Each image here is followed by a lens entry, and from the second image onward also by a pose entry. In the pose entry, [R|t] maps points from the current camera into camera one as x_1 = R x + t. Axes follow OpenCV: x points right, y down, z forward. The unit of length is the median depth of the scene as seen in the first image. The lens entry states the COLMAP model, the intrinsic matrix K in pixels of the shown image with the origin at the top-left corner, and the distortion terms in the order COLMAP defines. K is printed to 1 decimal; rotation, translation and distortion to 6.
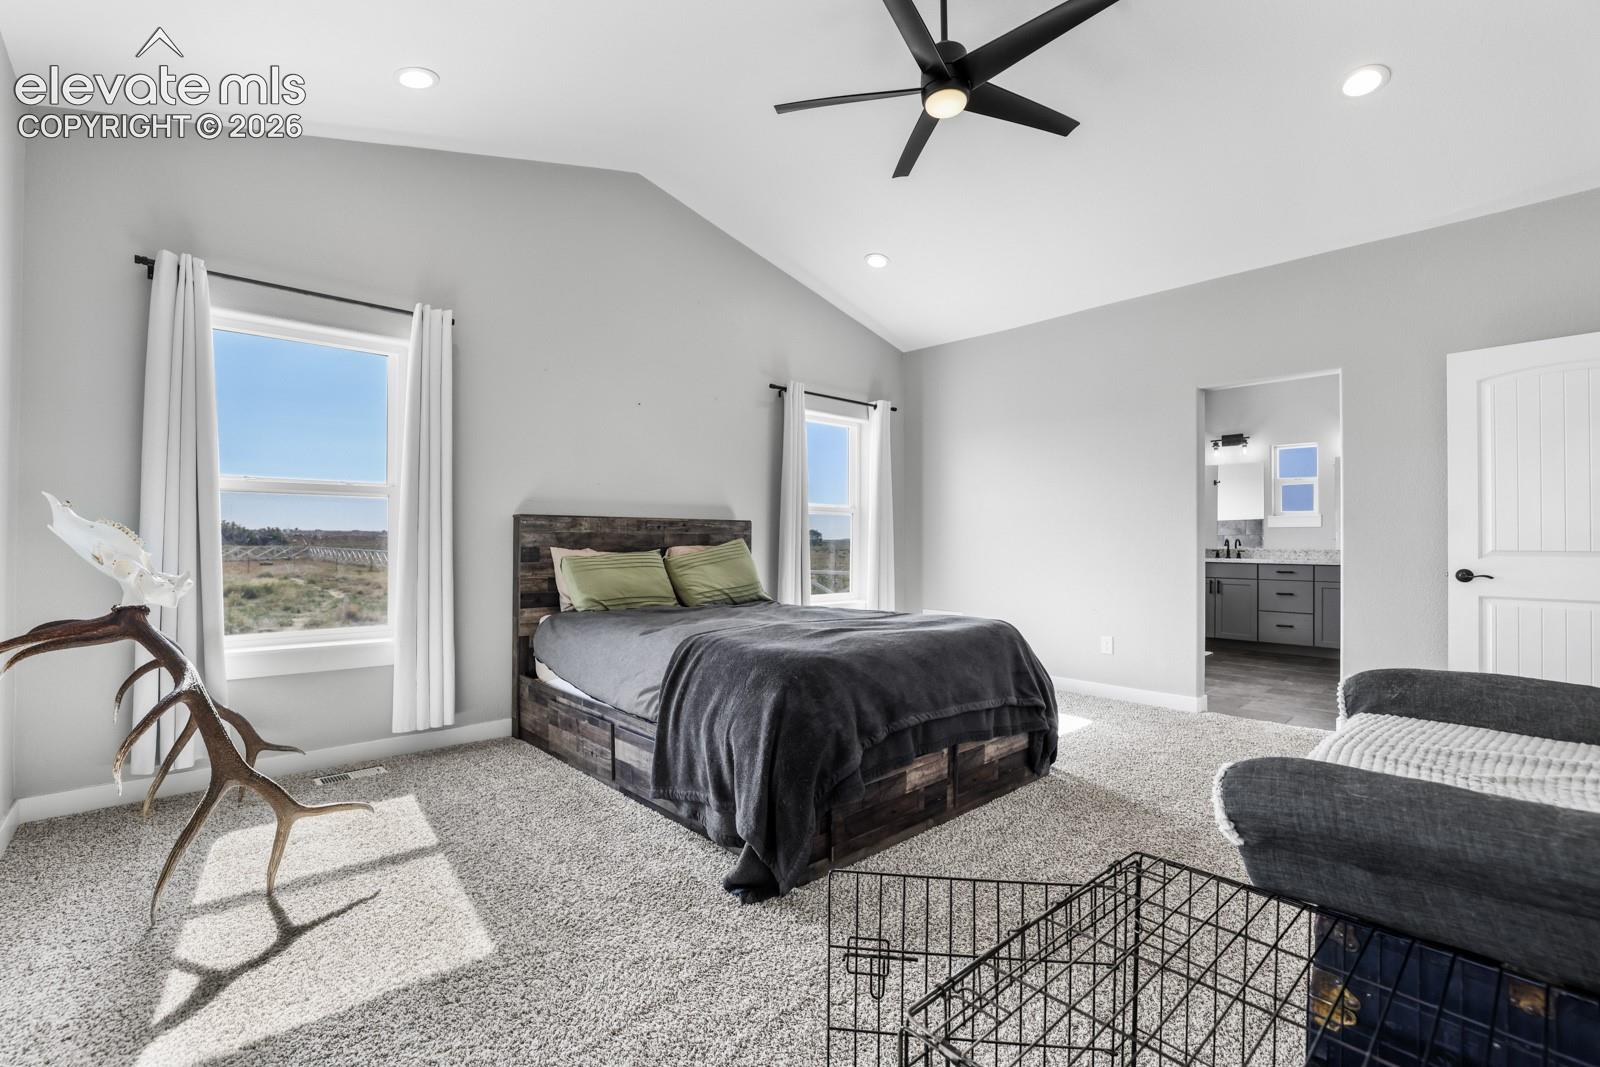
lens RADIAL K [[705.9, 0, 842.2], [0, 705.9, 532.5], [0, 0, 1]] dist [-0.019065, -0.000135]
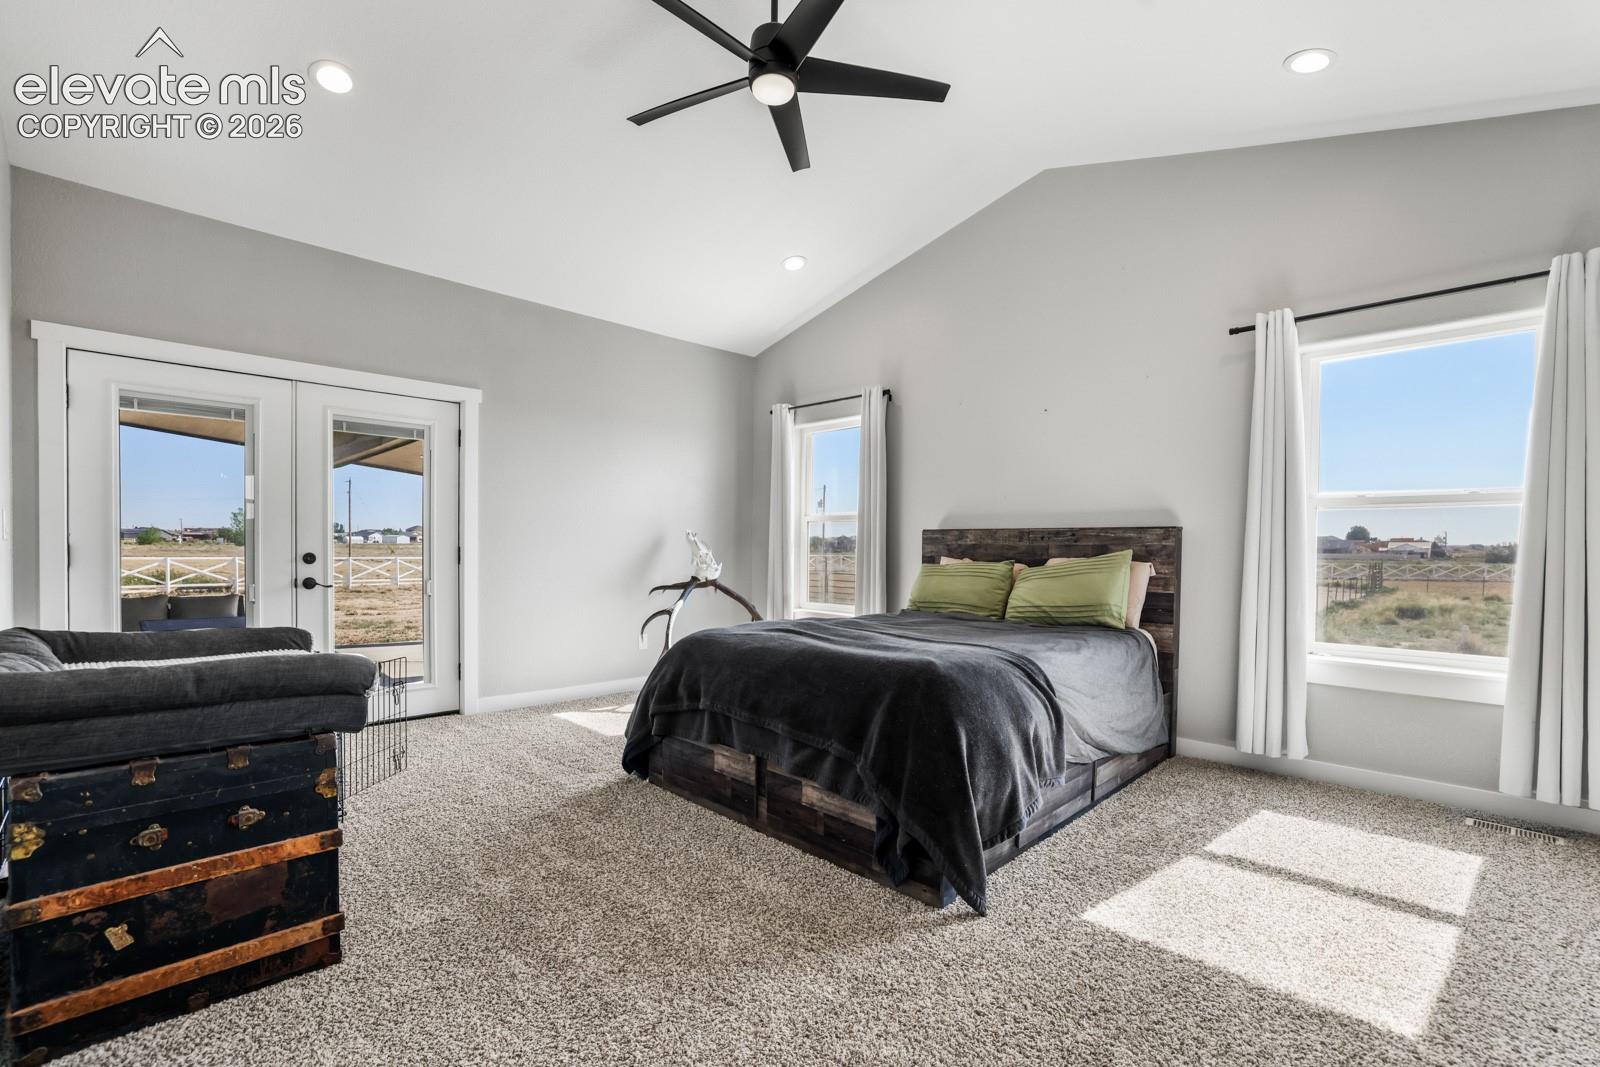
lens RADIAL K [[705.9, 0, 806.6], [0, 705.9, 571.9], [0, 0, 1]] dist [-0.019065, -0.000135]
pose [[0.008121, 0.029556, -0.999530, 0.754503], [0.002602, 0.999559, 0.029578, 0.010748], [0.999964, -0.002841, 0.008041, 0.706497]]
